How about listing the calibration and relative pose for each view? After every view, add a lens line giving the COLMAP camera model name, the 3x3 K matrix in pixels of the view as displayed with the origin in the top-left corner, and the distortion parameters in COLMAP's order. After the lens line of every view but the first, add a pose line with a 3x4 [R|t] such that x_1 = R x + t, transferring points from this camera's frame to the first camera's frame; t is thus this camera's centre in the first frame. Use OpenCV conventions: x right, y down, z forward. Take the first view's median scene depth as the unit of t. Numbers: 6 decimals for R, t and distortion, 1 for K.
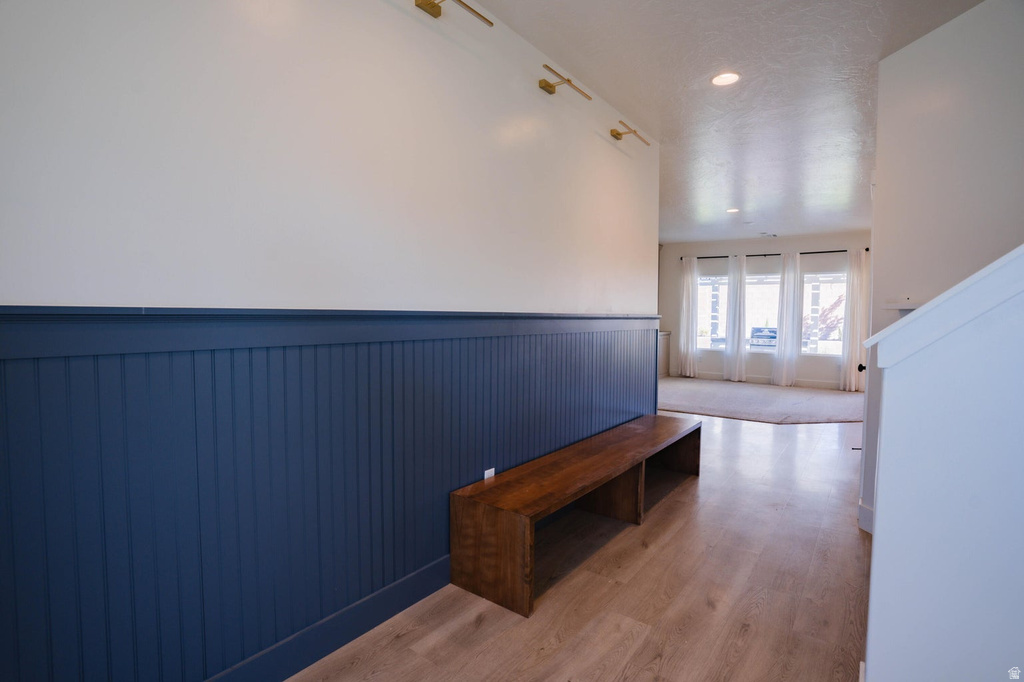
lens RADIAL K [[501.8, 0, 511.6], [0, 501.8, 340.3], [0, 0, 1]] dist [-0.028199, 0.010482]
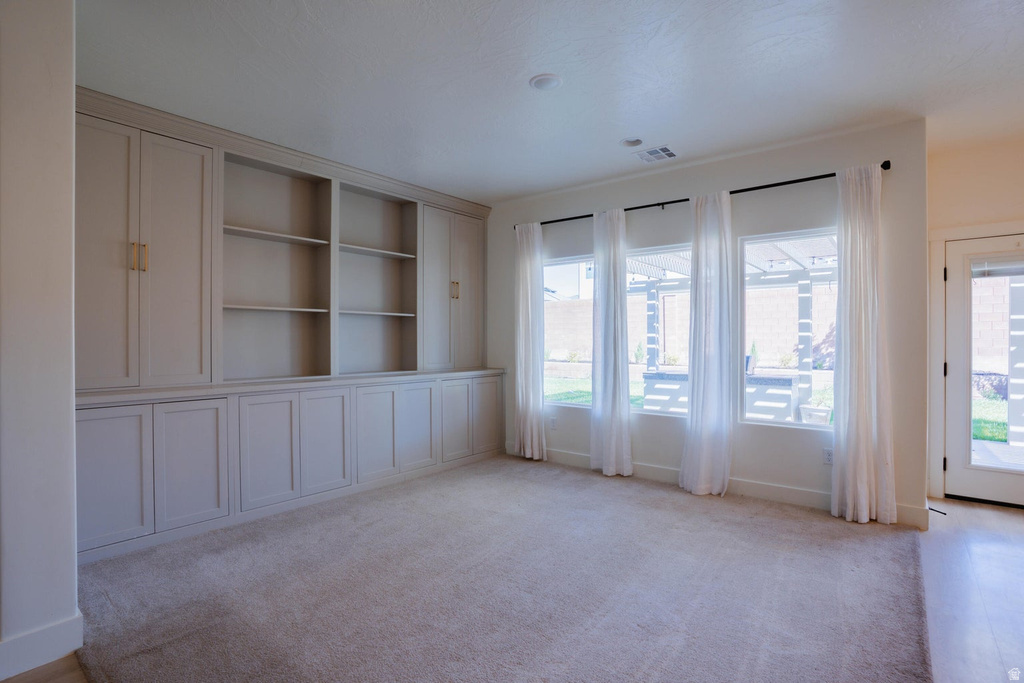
lens RADIAL K [[501.8, 0, 507.1], [0, 501.8, 344.9], [0, 0, 1]] dist [-0.028199, 0.010482]
pose [[0.999001, -0.010724, -0.043383, 0.381536], [0.008997, 0.999167, -0.039816, -0.024046], [0.043773, 0.039386, 0.998265, 0.530234]]
